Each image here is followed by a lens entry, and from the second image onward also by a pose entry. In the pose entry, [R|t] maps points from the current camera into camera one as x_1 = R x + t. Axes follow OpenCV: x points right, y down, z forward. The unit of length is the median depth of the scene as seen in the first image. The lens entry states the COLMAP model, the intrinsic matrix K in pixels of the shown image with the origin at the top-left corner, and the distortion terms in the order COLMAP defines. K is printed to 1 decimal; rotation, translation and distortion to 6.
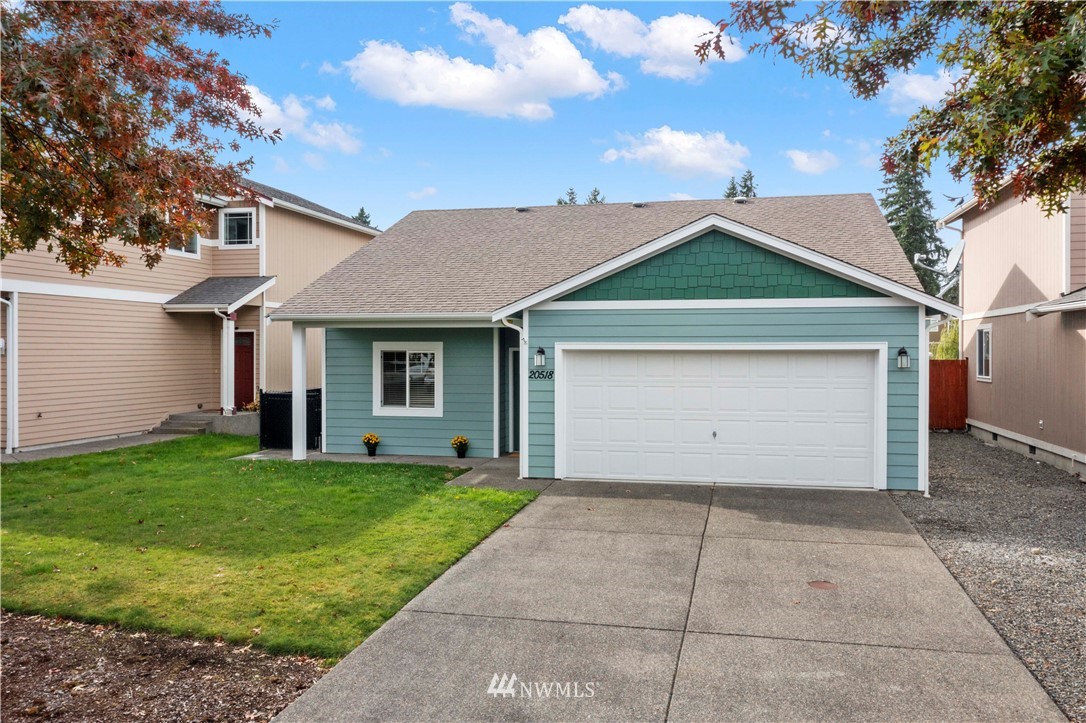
lens RADIAL K [[876.1, 0, 543.0], [0, 876.1, 361.5], [0, 0, 1]] dist [0.000762, -0.000533]
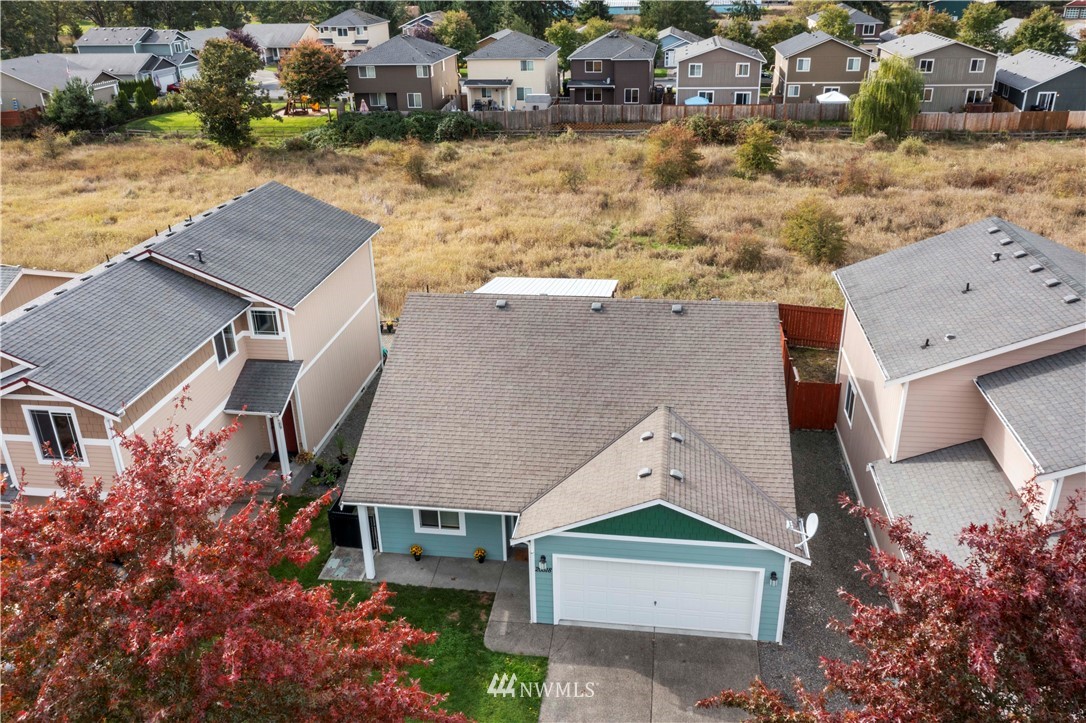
lens RADIAL K [[876.1, 0, 543.0], [0, 876.1, 361.5], [0, 0, 1]] dist [0.000762, -0.000533]
pose [[0.995979, -0.058989, 0.067430, -0.087141], [0.025678, 0.909026, 0.415947, -0.982343], [-0.085832, -0.412542, 0.906886, -0.235297]]
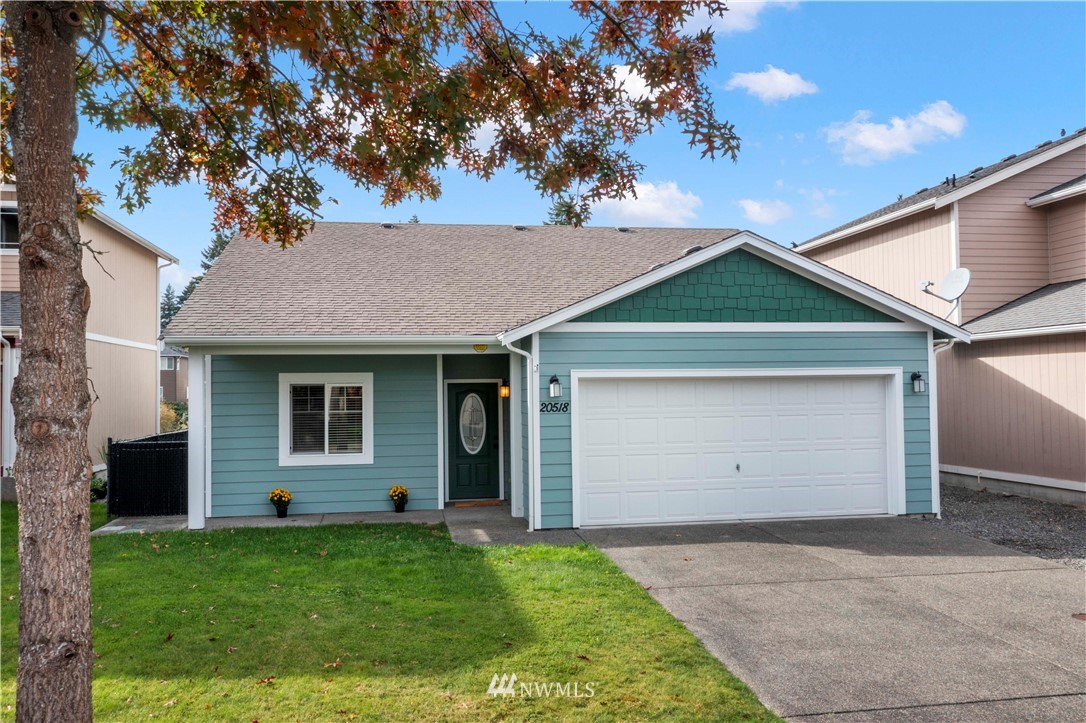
lens RADIAL K [[876.1, 0, 543.0], [0, 876.1, 361.5], [0, 0, 1]] dist [0.000762, -0.000533]
pose [[0.922669, 0.000305, 0.385593, -0.357338], [0.018294, 0.998839, -0.044563, 0.008617], [-0.385159, 0.048171, 0.921592, 0.219185]]
